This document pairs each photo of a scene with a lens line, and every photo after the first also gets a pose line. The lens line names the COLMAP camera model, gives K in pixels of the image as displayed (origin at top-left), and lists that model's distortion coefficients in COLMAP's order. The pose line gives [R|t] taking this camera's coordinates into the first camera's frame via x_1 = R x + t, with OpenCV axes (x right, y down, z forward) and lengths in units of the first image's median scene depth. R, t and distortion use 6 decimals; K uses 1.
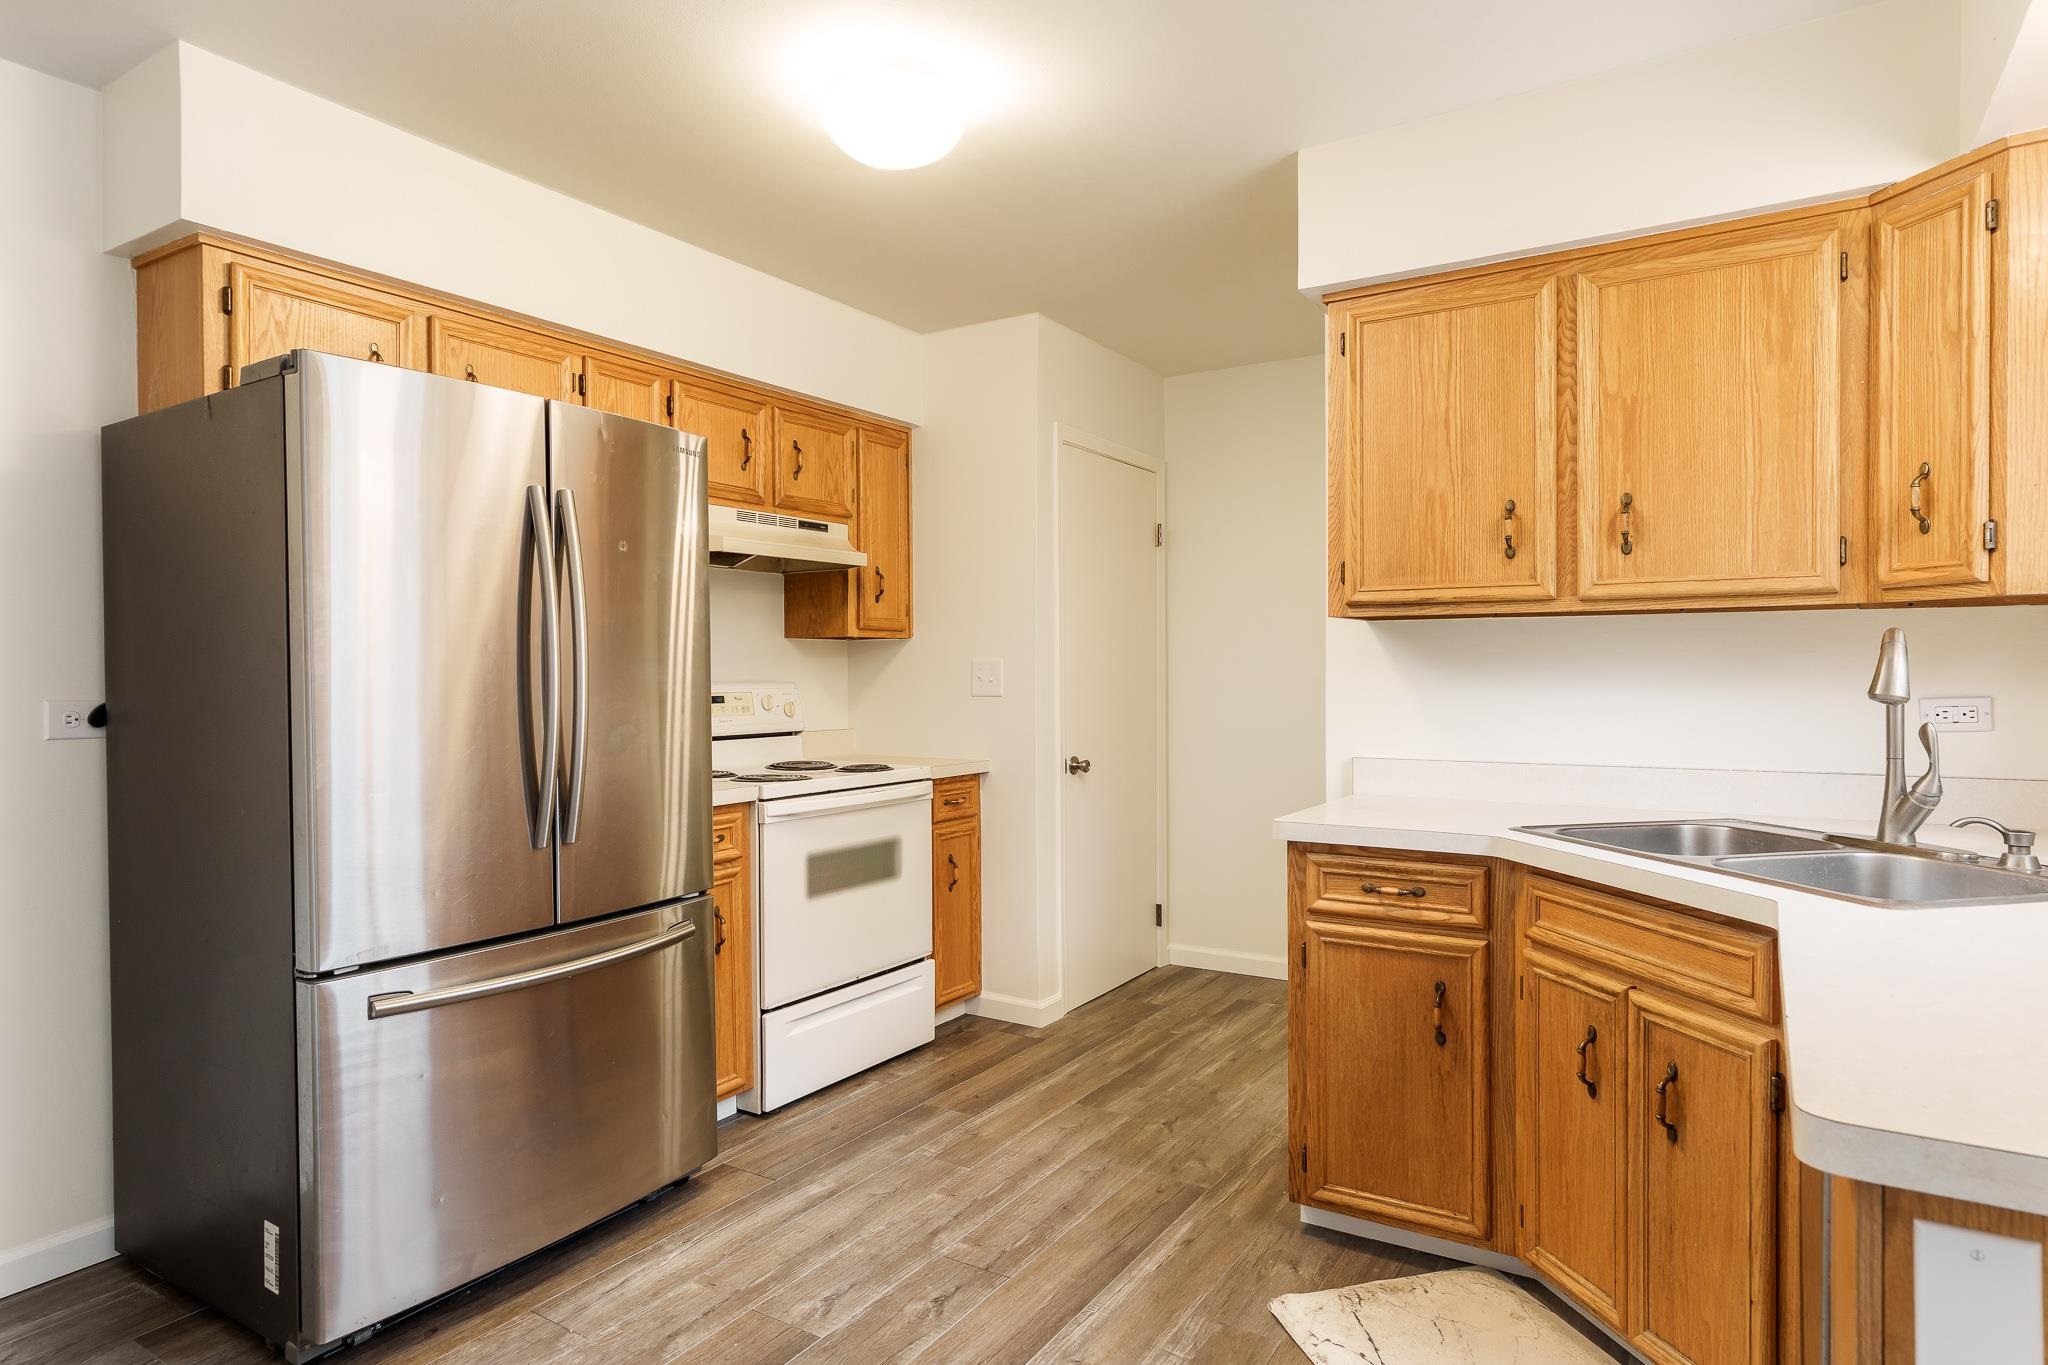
lens RADIAL K [[1160.8, 0, 1031.4], [0, 1160.8, 679.8], [0, 0, 1]] dist [-0.006177, 0.002085]
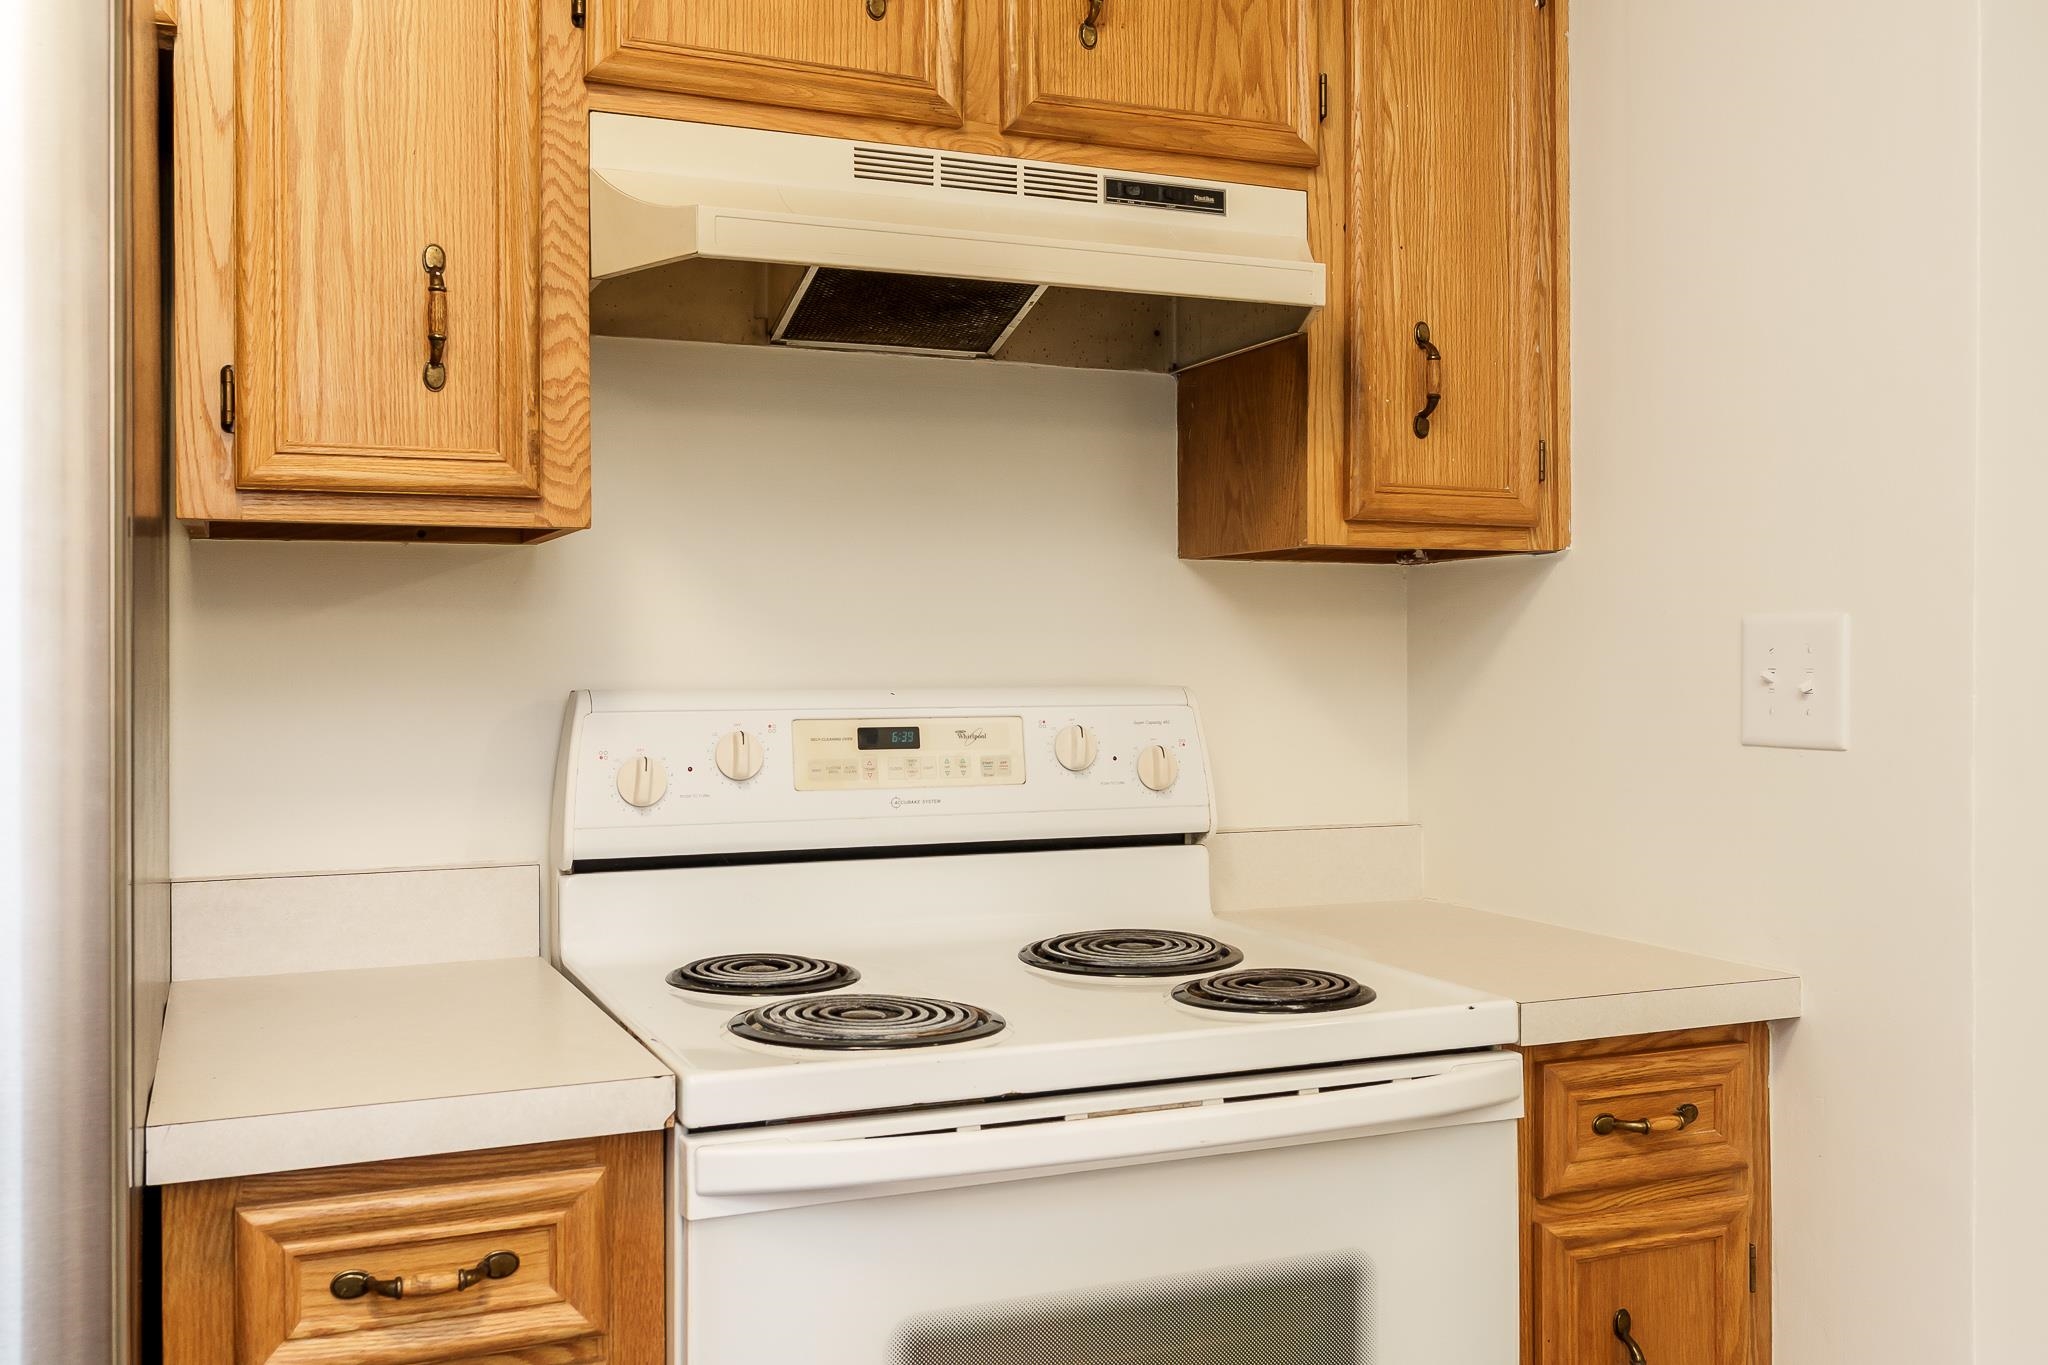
lens RADIAL K [[1845.9, 0, 1021.9], [0, 1845.9, 641.3], [0, 0, 1]] dist [-0.009089, 0.003350]
pose [[0.827367, -0.001017, -0.561661, 0.059454], [-0.006873, 0.999905, -0.011936, -0.004671], [0.561620, 0.013736, 0.827281, 0.544035]]
